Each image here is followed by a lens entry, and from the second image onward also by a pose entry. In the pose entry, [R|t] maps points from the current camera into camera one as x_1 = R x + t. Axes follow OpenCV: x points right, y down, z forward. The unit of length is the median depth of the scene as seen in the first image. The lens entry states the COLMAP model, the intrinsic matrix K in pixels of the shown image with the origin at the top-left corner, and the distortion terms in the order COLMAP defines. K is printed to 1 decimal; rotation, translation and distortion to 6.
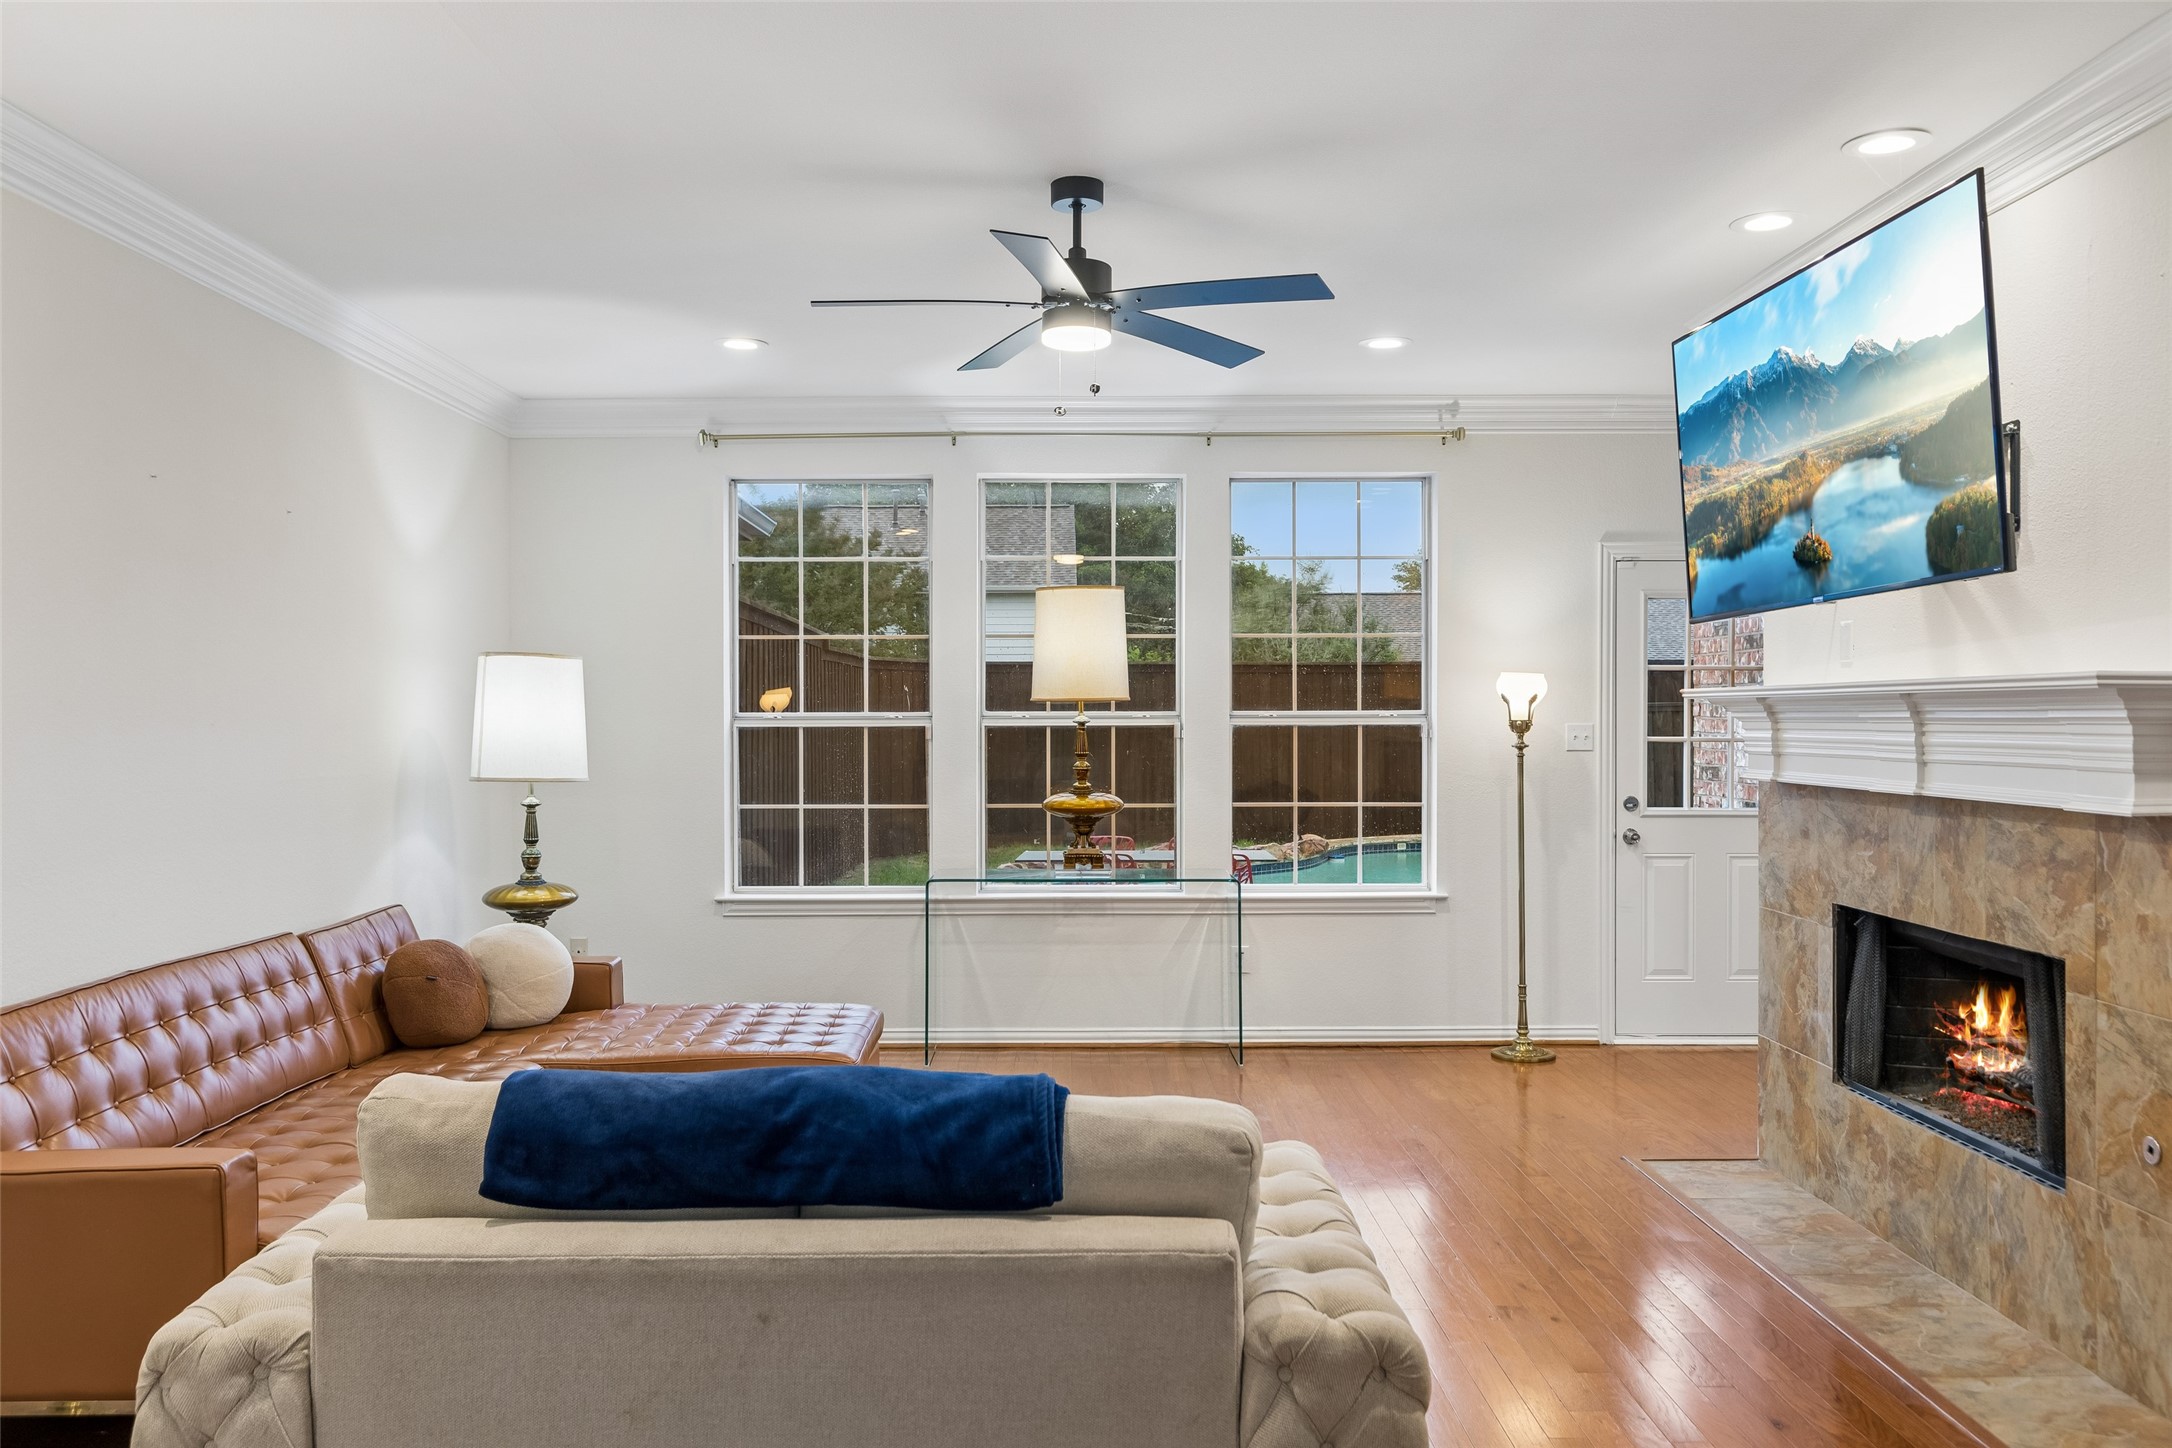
lens RADIAL K [[1642.8, 0, 1094.9], [0, 1642.8, 740.1], [0, 0, 1]] dist [0.126659, 0.021060]
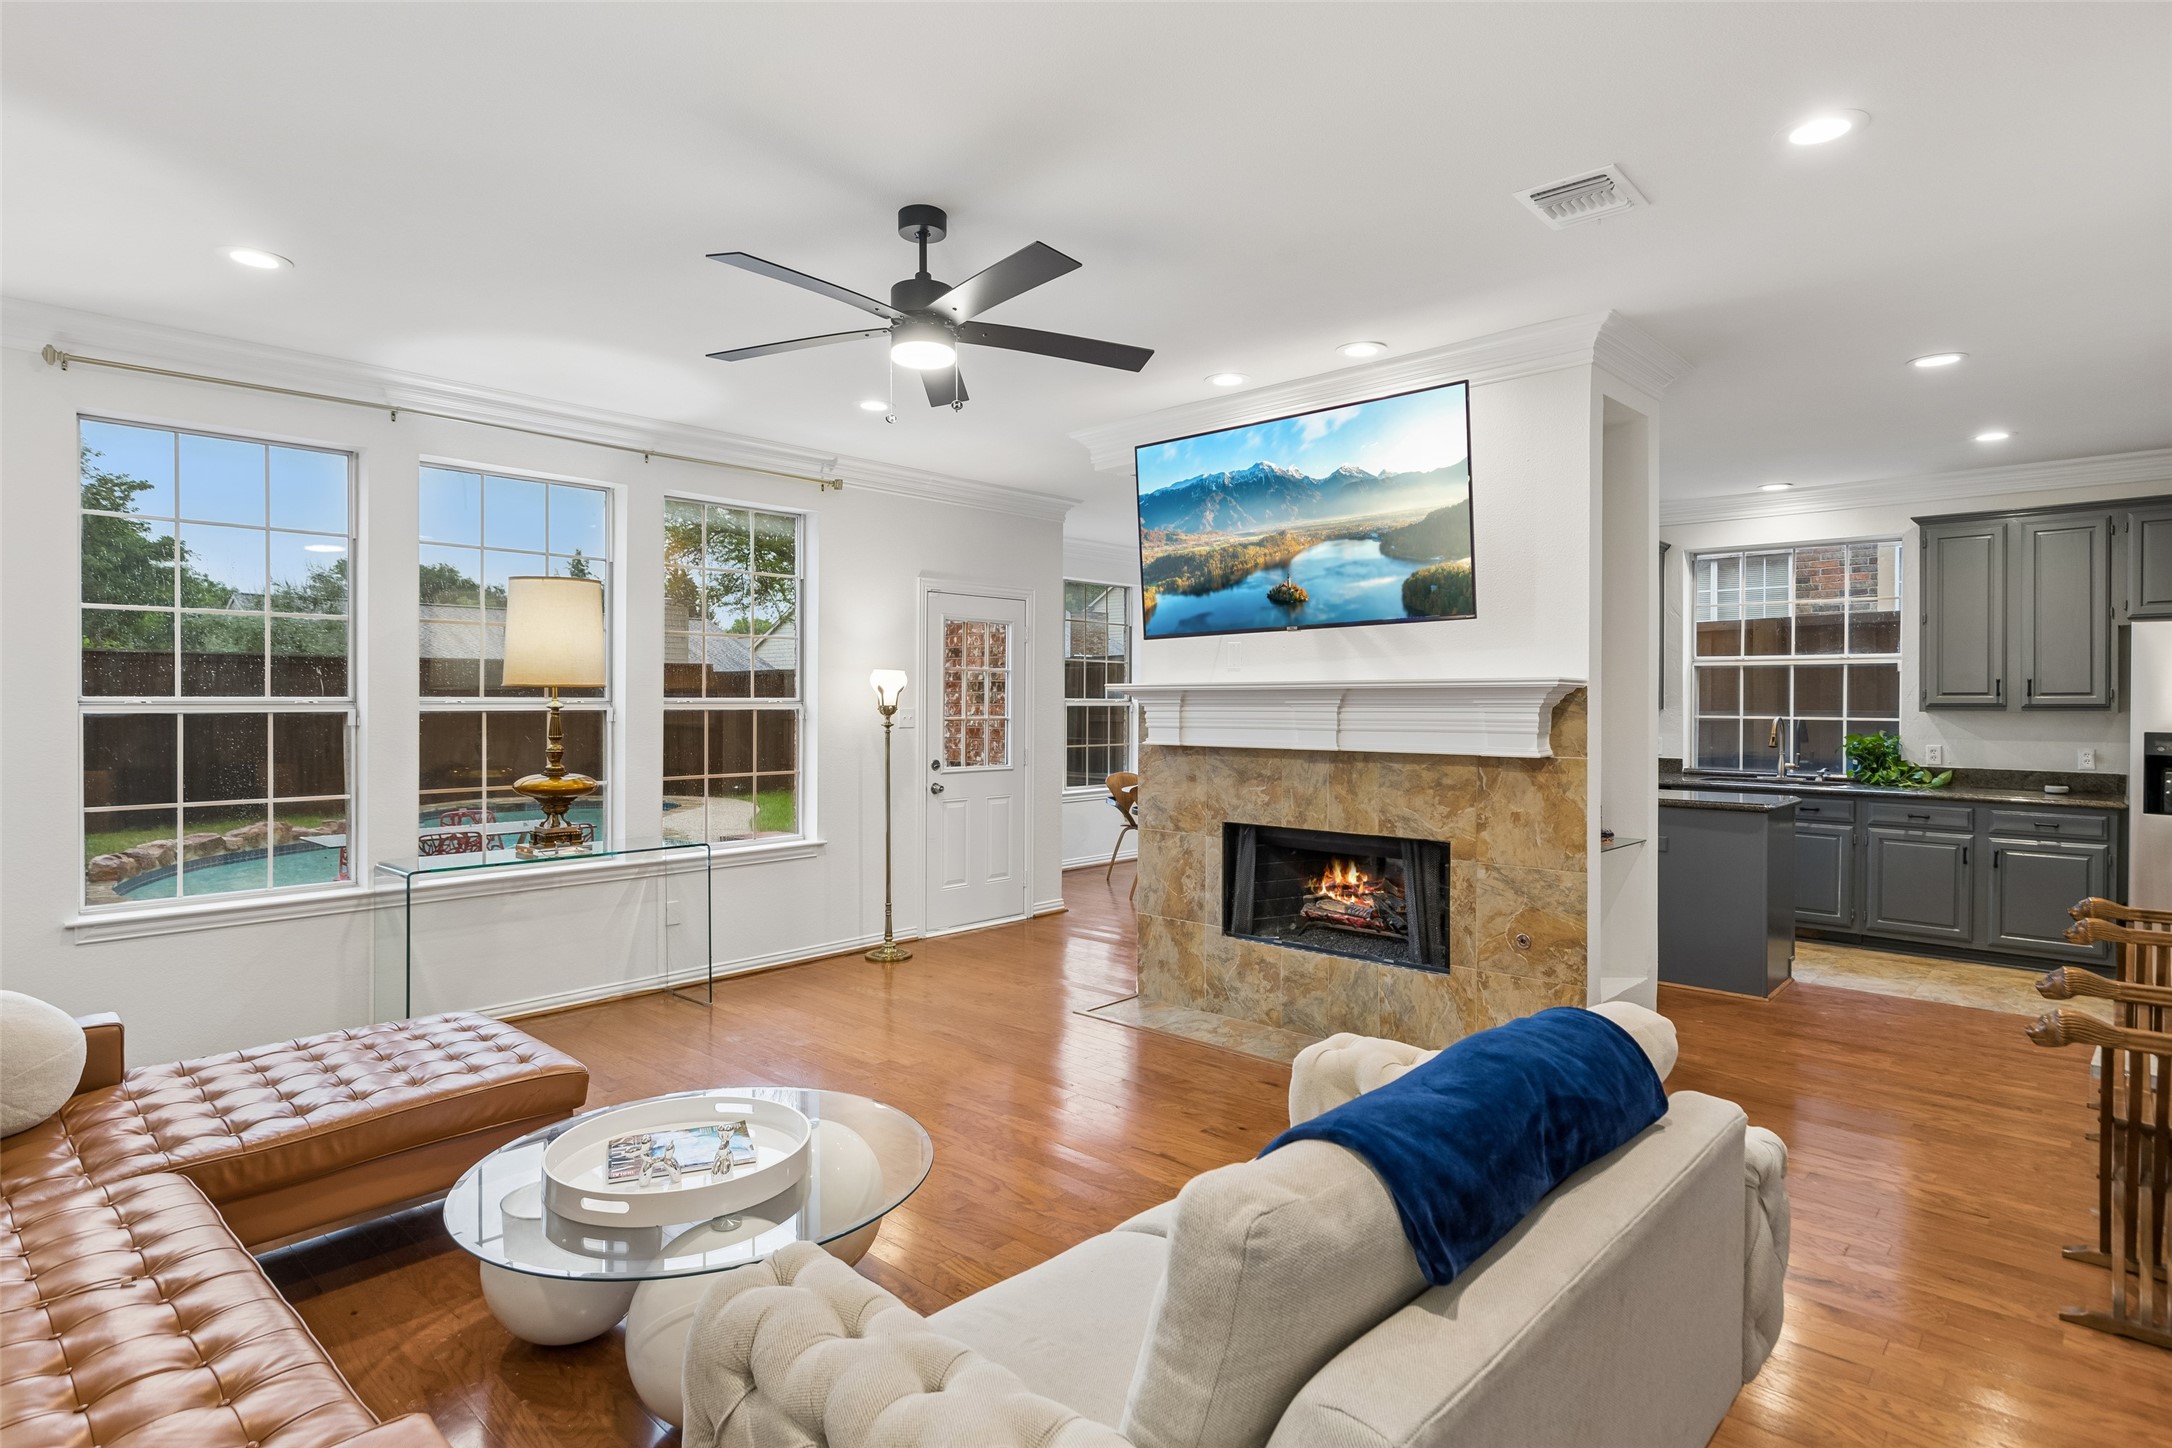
lens RADIAL K [[1150.1, 0, 1085.6], [0, 1150.1, 718.2], [0, 0, 1]] dist [0.041544, 0.006321]
pose [[0.714336, -0.007994, 0.699757, -0.408453], [0.010415, 0.999945, 0.000791, -0.001121], [-0.699725, 0.006723, 0.714380, 0.334758]]
